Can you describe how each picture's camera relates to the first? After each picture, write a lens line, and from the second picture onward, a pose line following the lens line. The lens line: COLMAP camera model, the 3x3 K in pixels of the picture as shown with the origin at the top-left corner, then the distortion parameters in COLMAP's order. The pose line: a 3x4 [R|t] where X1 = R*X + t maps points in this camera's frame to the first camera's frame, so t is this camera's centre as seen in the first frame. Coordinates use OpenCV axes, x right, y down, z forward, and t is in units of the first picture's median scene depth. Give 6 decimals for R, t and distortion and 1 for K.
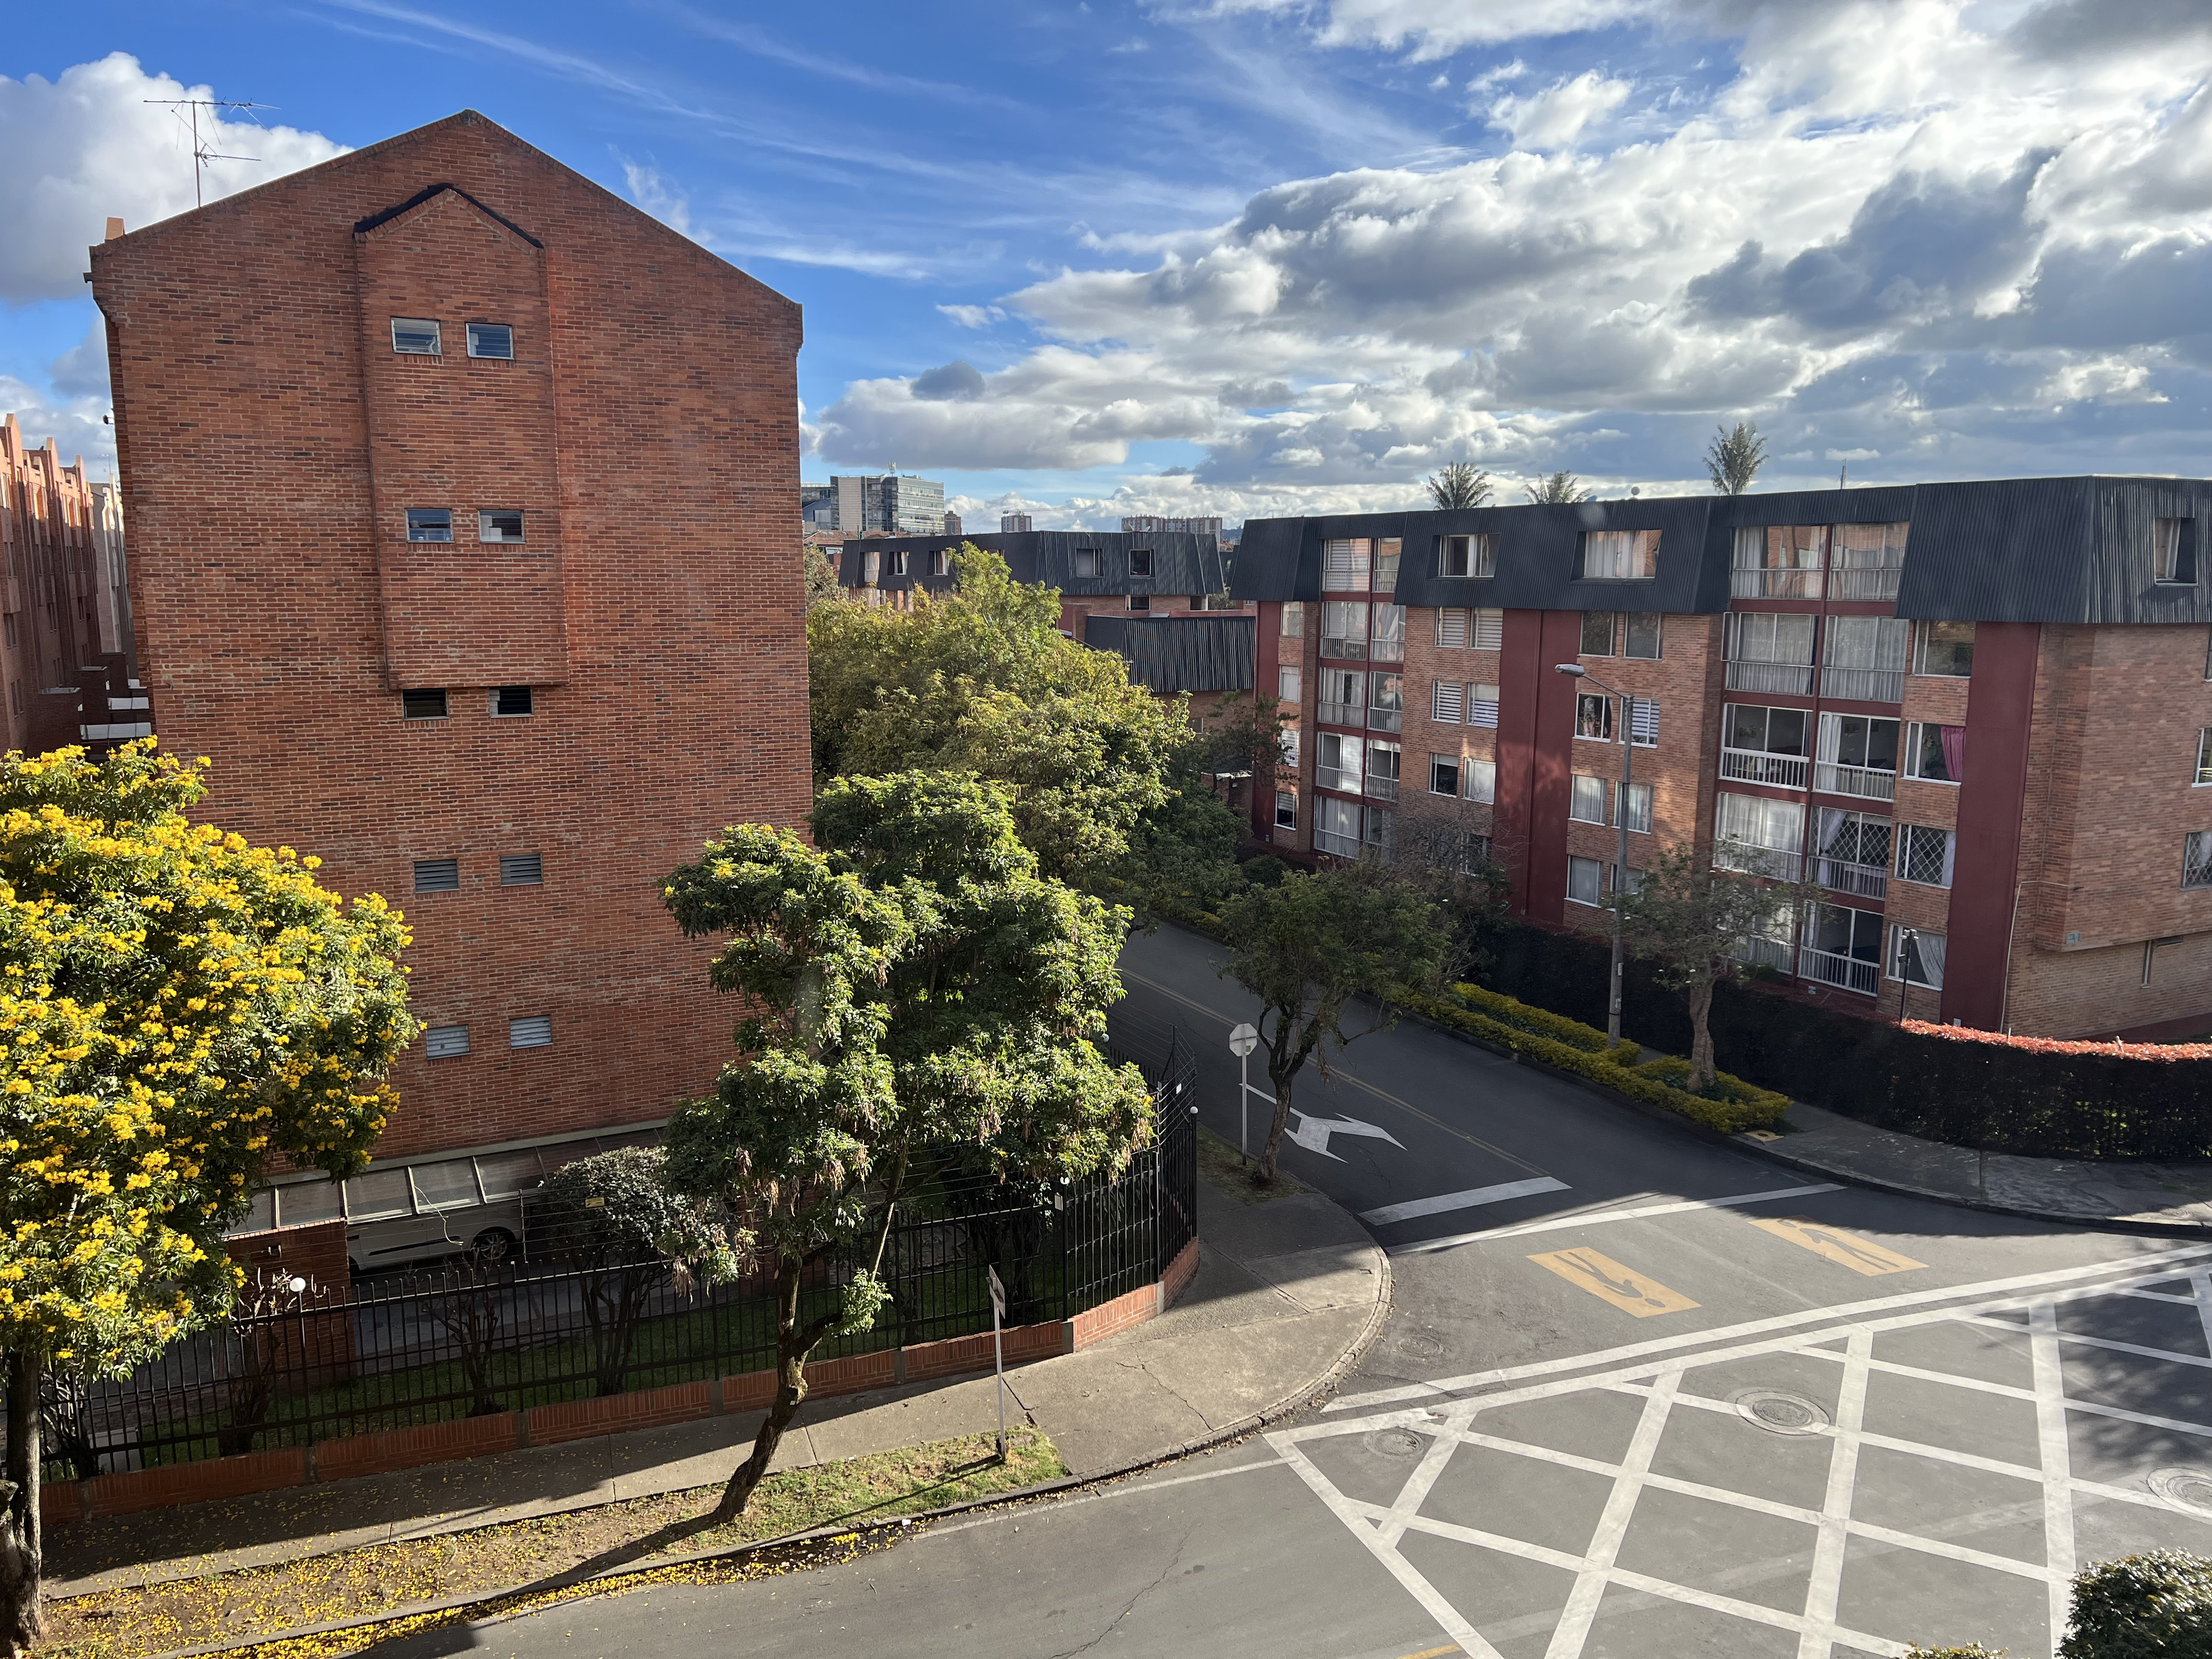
lens RADIAL K [[1648.8, 0, 1093.0], [0, 1648.8, 844.9], [0, 0, 1]] dist [0.056149, -0.057300]
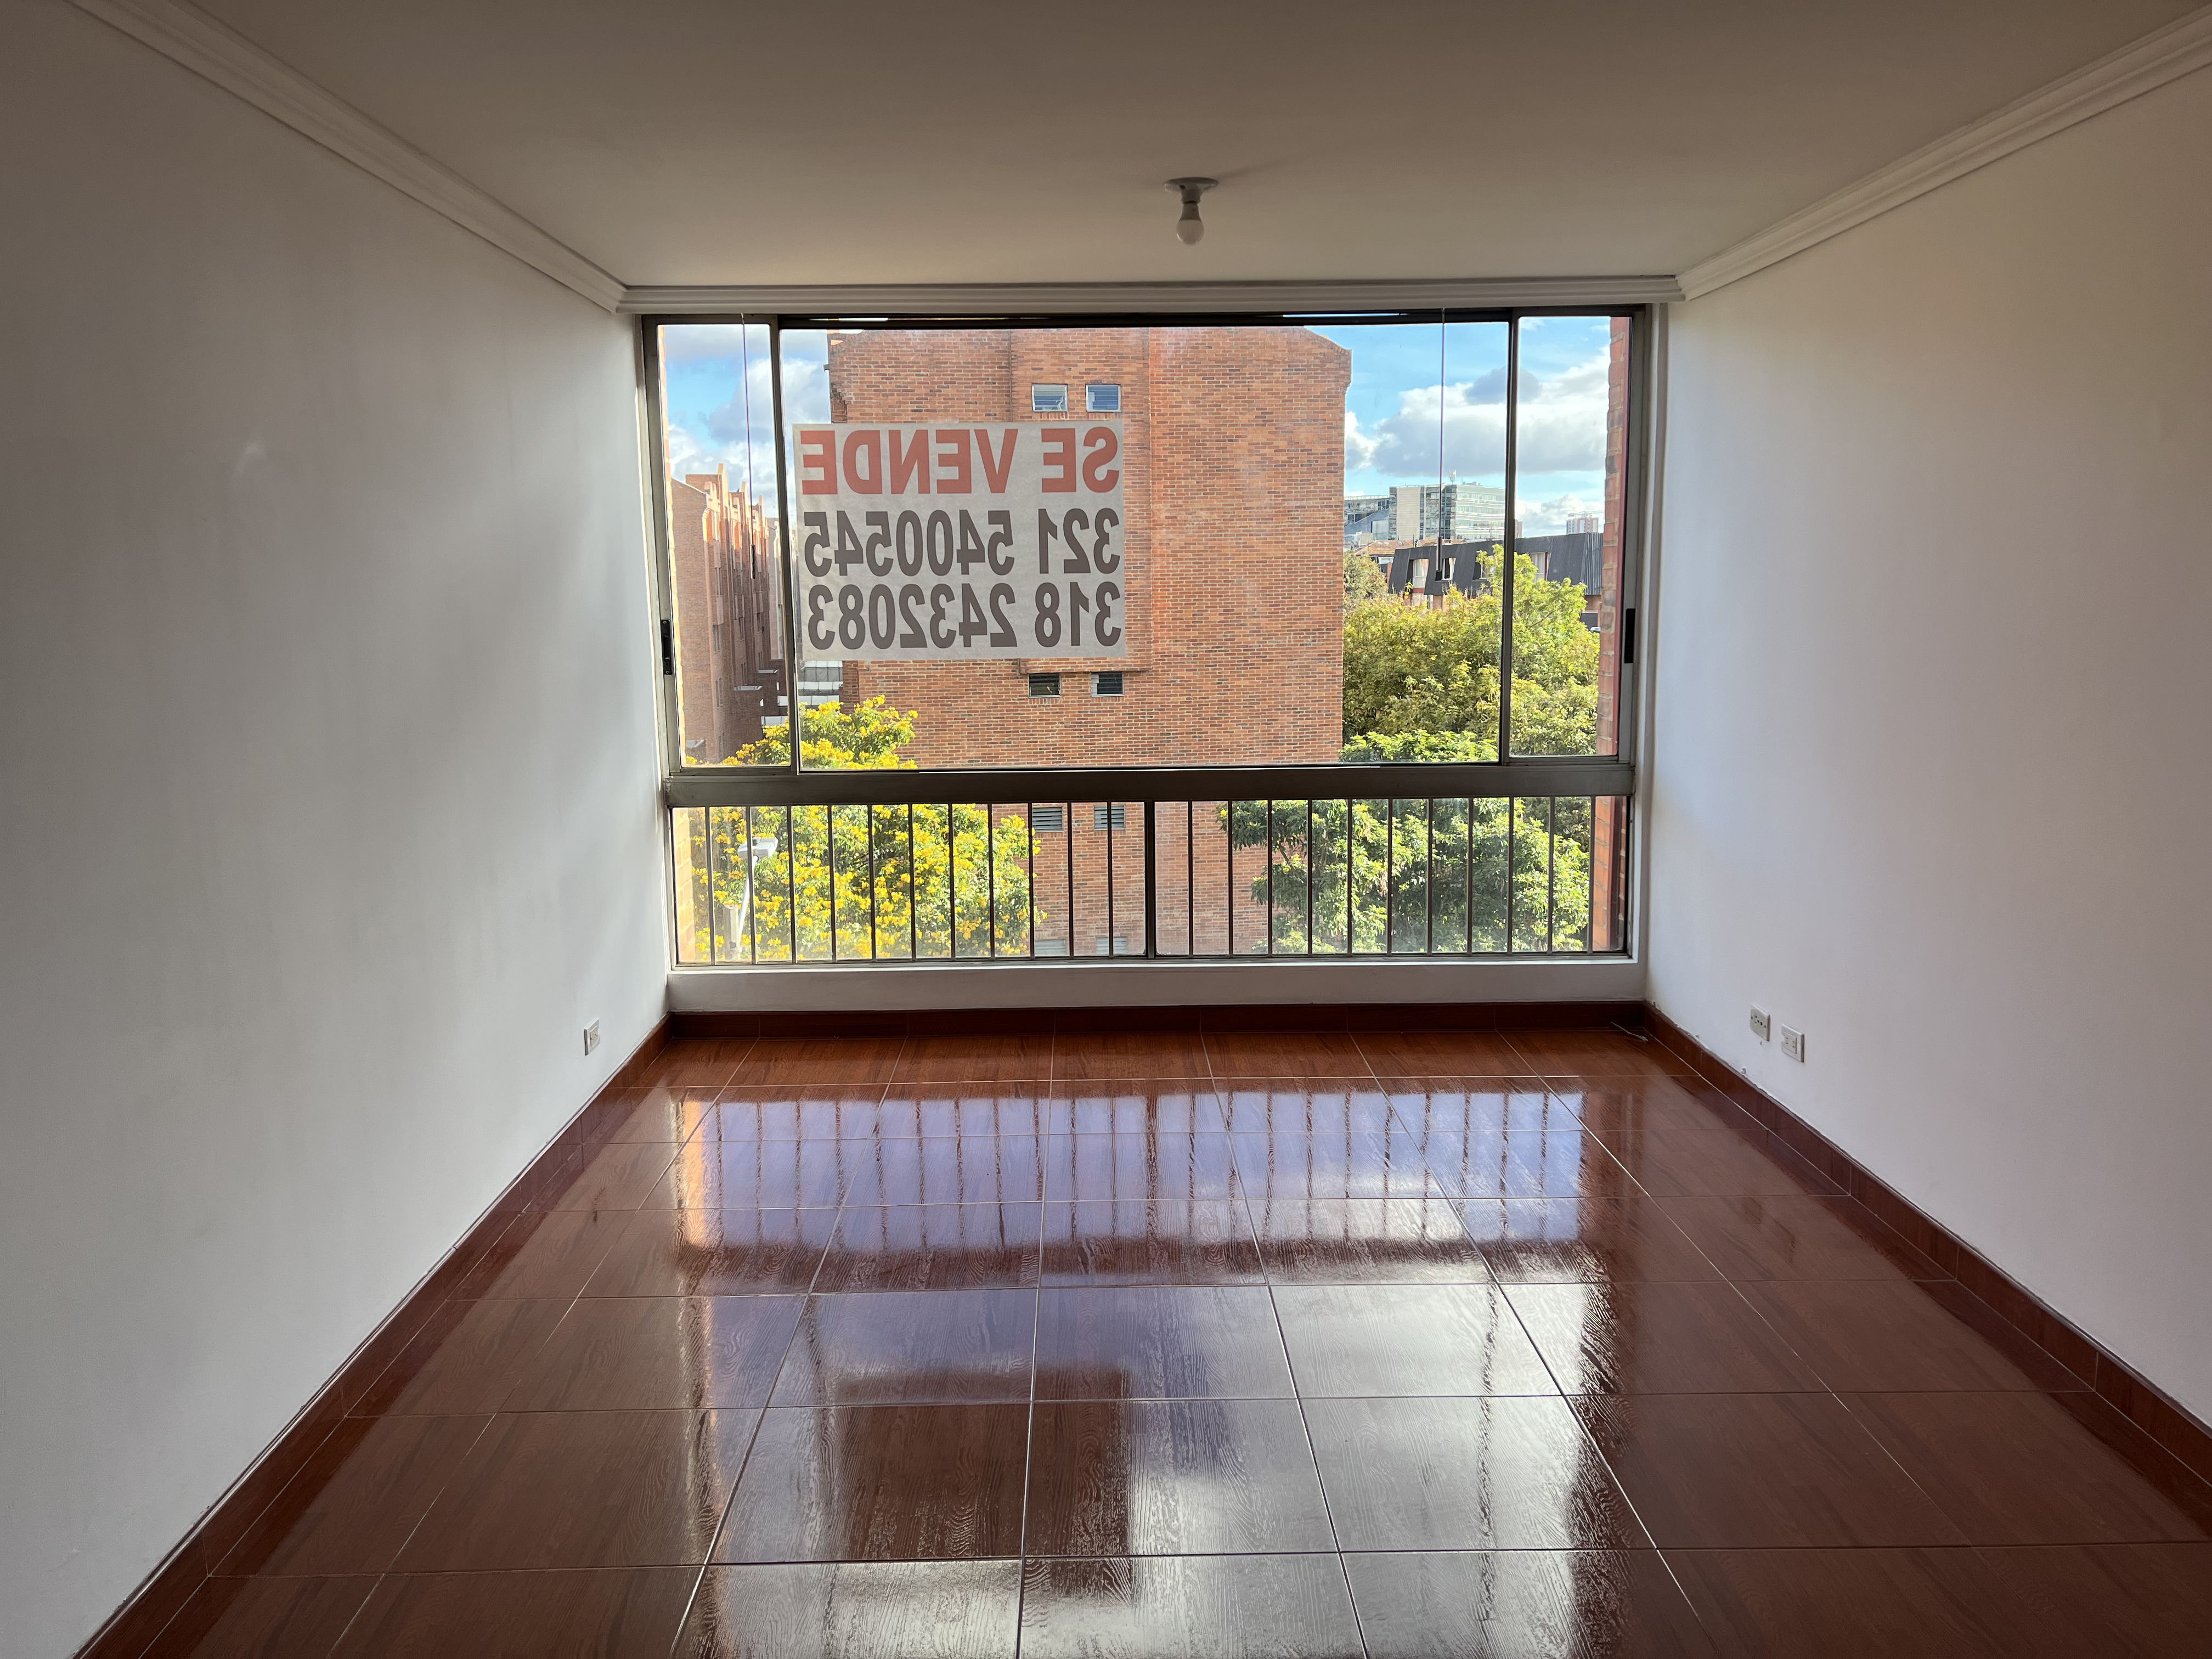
lens RADIAL K [[1648.8, 0, 1093.9], [0, 1648.8, 830.9], [0, 0, 1]] dist [0.056149, -0.057300]
pose [[0.946215, 0.032646, -0.321887, 0.070475], [-0.037220, 0.999275, -0.008064, 0.055535], [0.321390, 0.019611, 0.946744, -0.284331]]
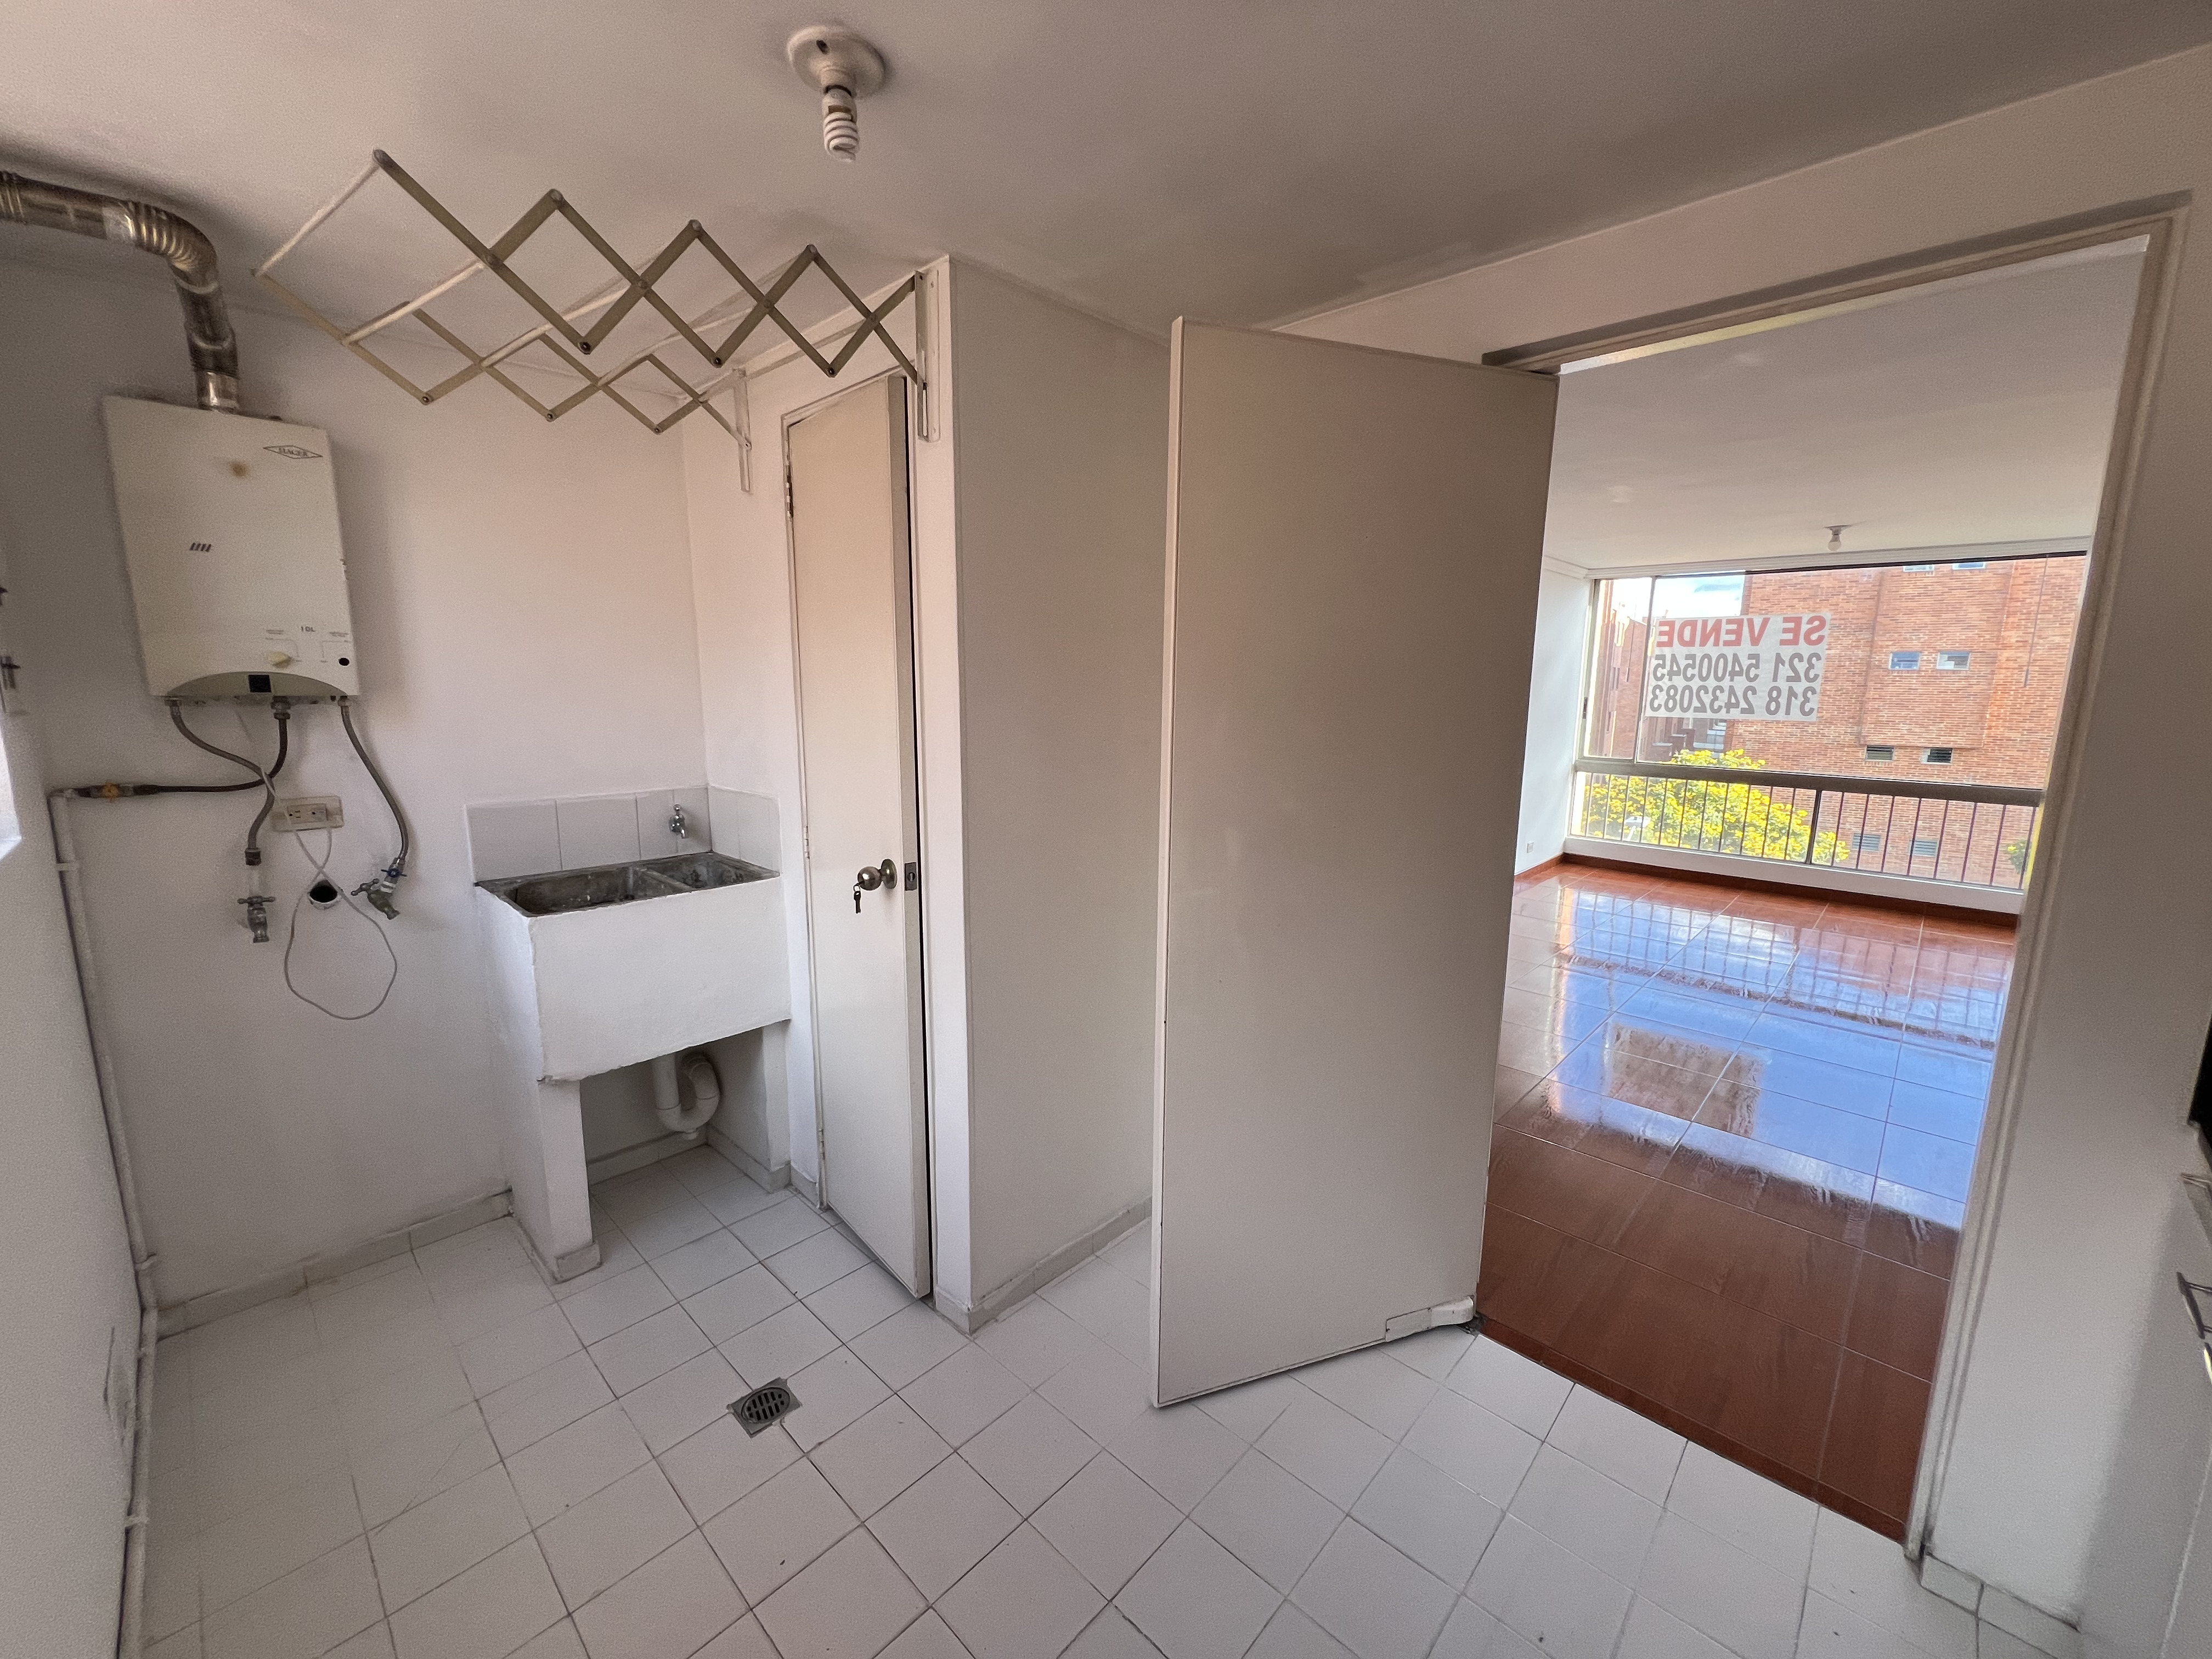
lens RADIAL K [[885.5, 0, 1101.1], [0, 885.5, 825.1], [0, 0, 1]] dist [0.000849, 0.000214]
pose [[0.450416, 0.148854, -0.880323, 0.166473], [-0.155814, 0.983978, 0.086659, 0.075324], [0.879117, 0.098135, 0.466393, -0.406586]]
